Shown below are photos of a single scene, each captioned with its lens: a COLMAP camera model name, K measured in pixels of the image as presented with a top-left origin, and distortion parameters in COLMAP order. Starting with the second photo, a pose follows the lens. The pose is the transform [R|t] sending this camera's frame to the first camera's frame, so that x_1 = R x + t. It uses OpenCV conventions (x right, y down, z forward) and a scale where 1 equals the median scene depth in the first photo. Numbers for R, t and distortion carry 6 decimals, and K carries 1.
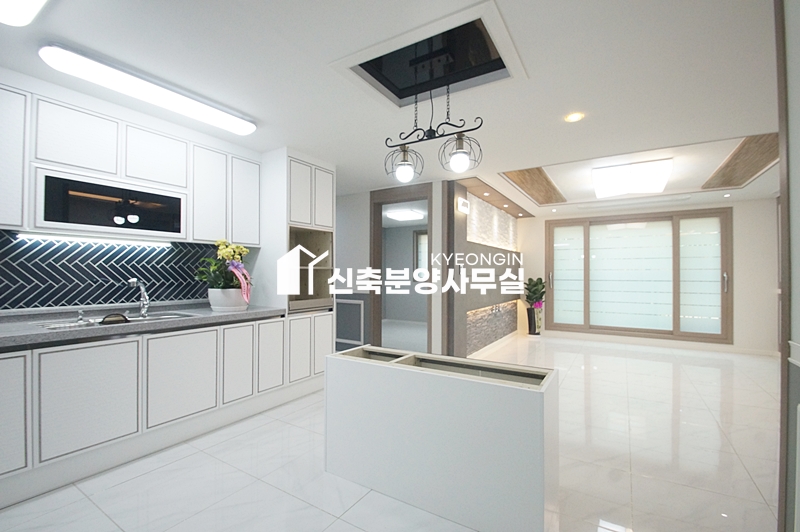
lens RADIAL K [[355.2, 0, 401.2], [0, 355.2, 271.0], [0, 0, 1]] dist [0.001506, -0.009473]
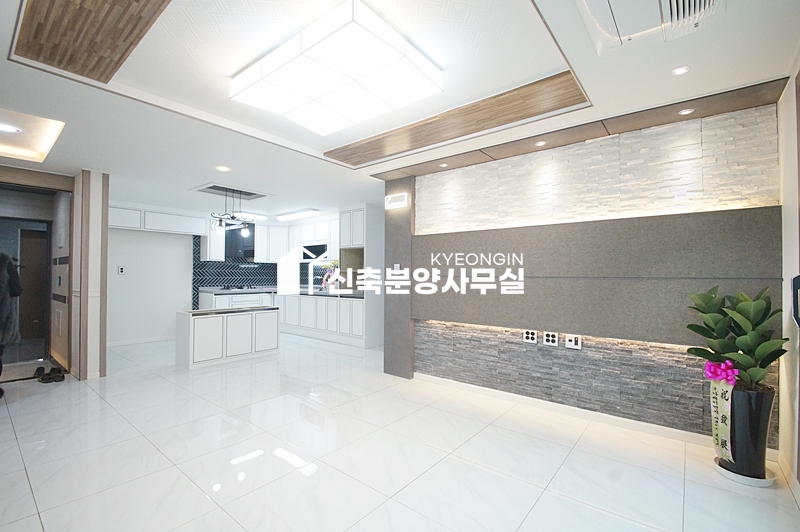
lens RADIAL K [[355.2, 0, 401.2], [0, 355.2, 271.0], [0, 0, 1]] dist [0.001506, -0.009473]
pose [[-0.125145, -0.015296, -0.992021, 1.305010], [0.002015, 0.999875, -0.015671, 0.018032], [0.992136, -0.003960, -0.125098, 1.344341]]
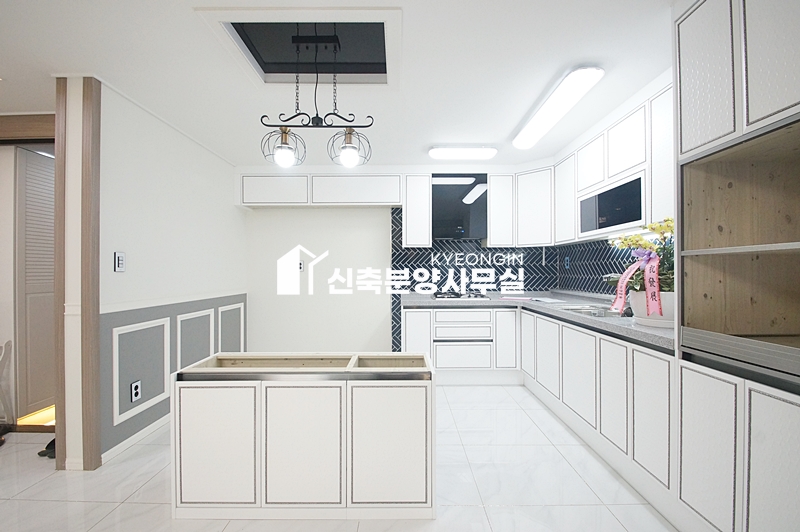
lens RADIAL K [[355.2, 0, 401.2], [0, 355.2, 271.0], [0, 0, 1]] dist [0.001506, -0.009473]
pose [[-0.851860, -0.002725, -0.523763, 0.210687], [0.001979, 0.999963, -0.008421, 0.014018], [0.523766, -0.008210, -0.851823, 1.039652]]
